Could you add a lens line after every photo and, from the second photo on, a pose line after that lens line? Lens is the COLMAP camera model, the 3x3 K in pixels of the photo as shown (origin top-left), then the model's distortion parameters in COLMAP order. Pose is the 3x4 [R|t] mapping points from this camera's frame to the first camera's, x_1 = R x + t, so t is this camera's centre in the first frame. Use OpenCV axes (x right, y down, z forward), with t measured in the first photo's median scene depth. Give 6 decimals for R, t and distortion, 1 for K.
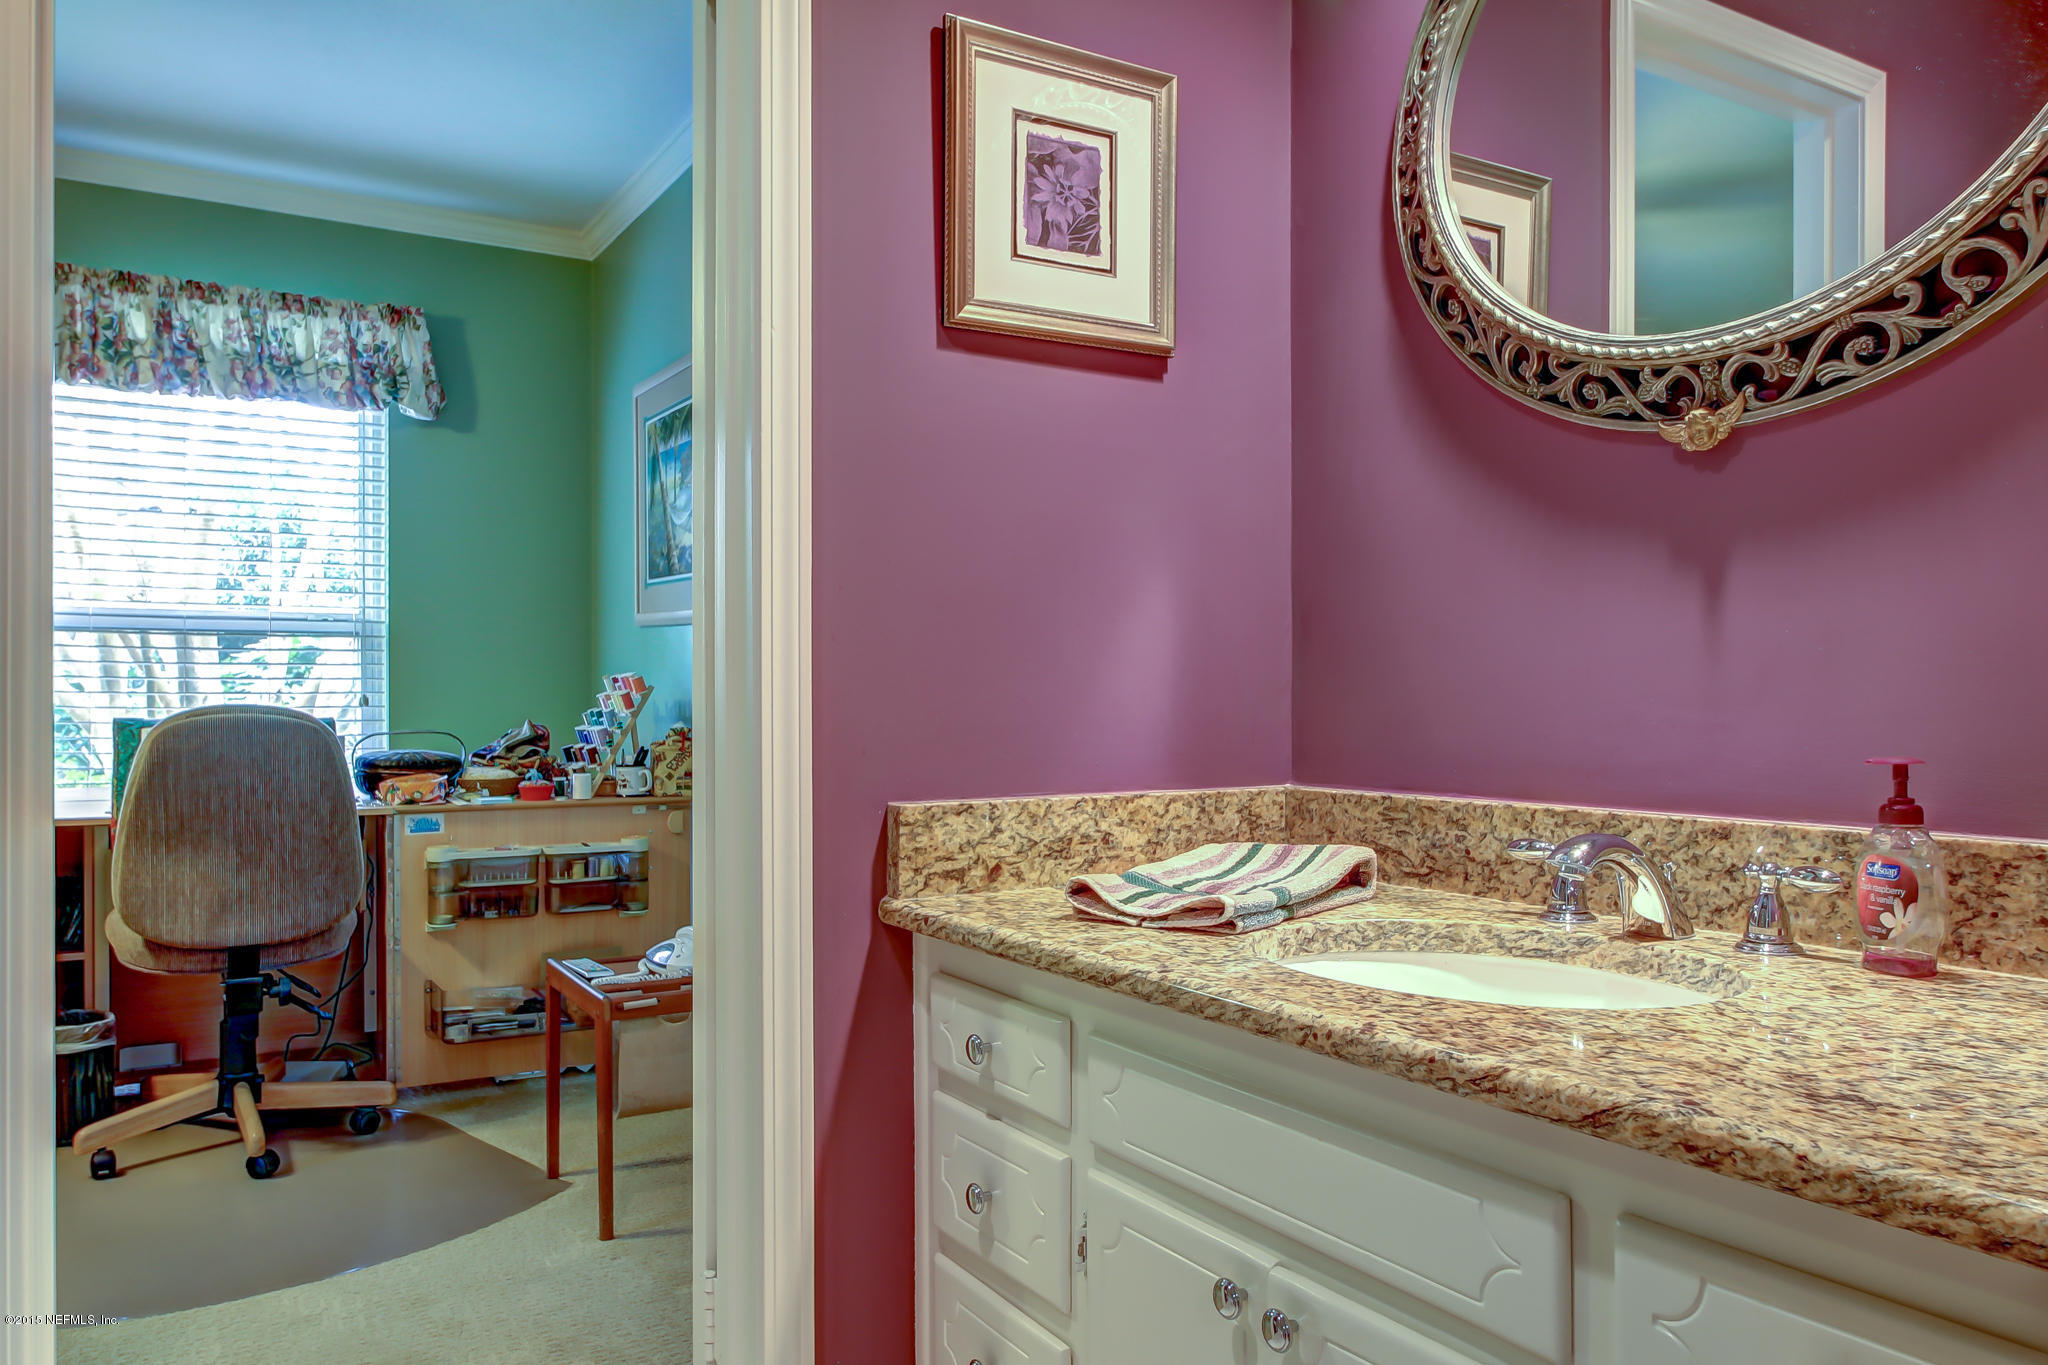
lens RADIAL K [[1464.4, 0, 1037.1], [0, 1464.4, 694.2], [0, 0, 1]] dist [0.028297, -0.020100]
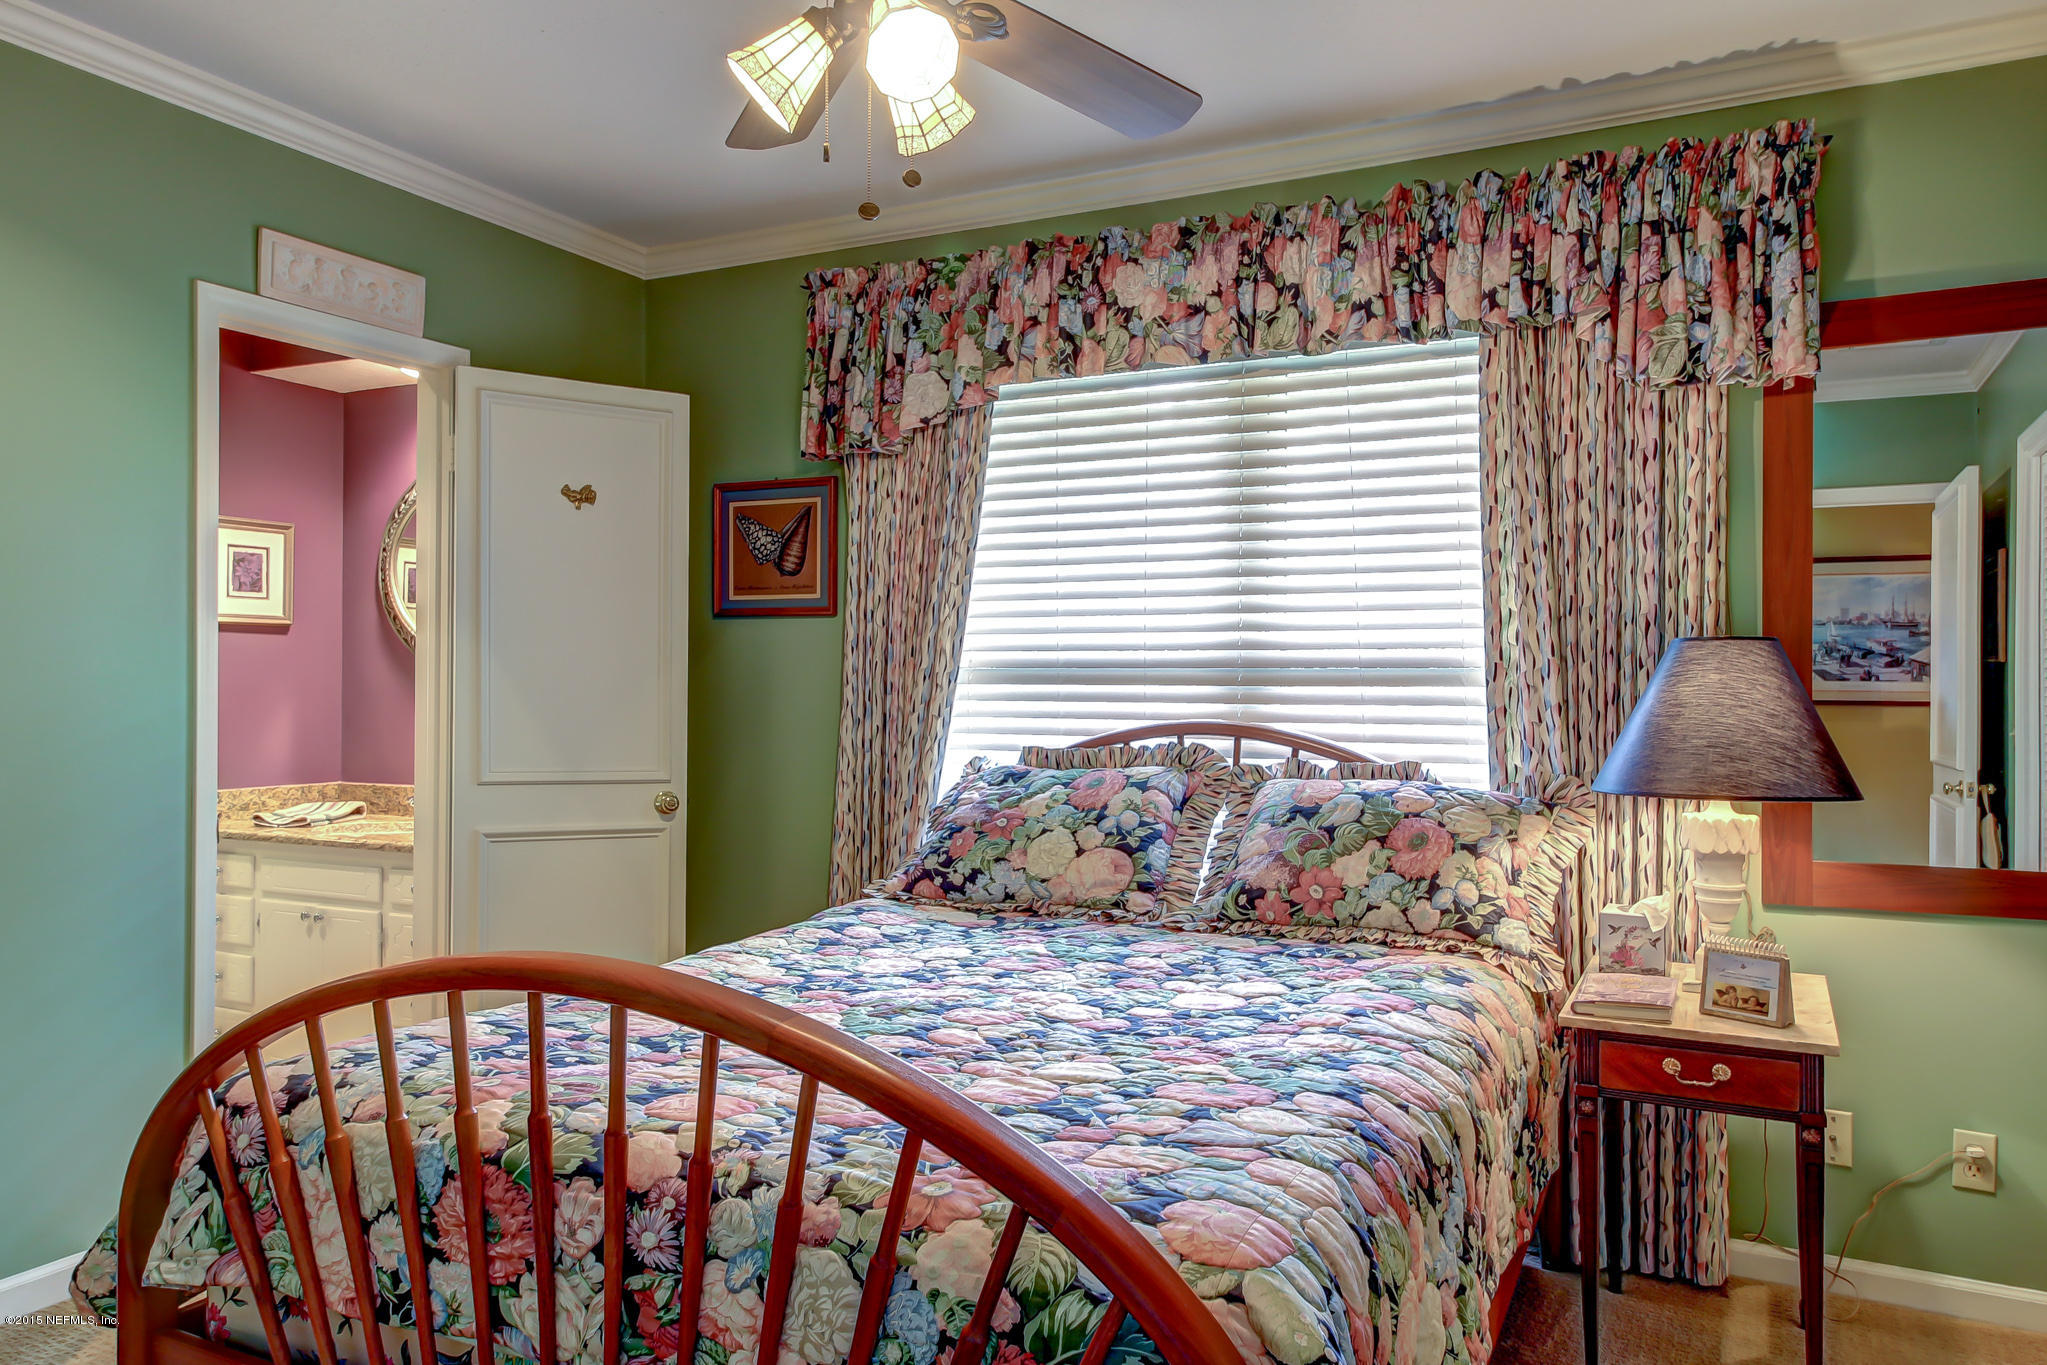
lens RADIAL K [[1463.7, 0, 1035.9], [0, 1463.7, 685.5], [0, 0, 1]] dist [0.028297, -0.020100]
pose [[0.849547, 0.004925, 0.527490, -0.075915], [-0.006540, 0.999978, 0.001196, -0.056933], [-0.527472, -0.004466, 0.849561, -0.888295]]
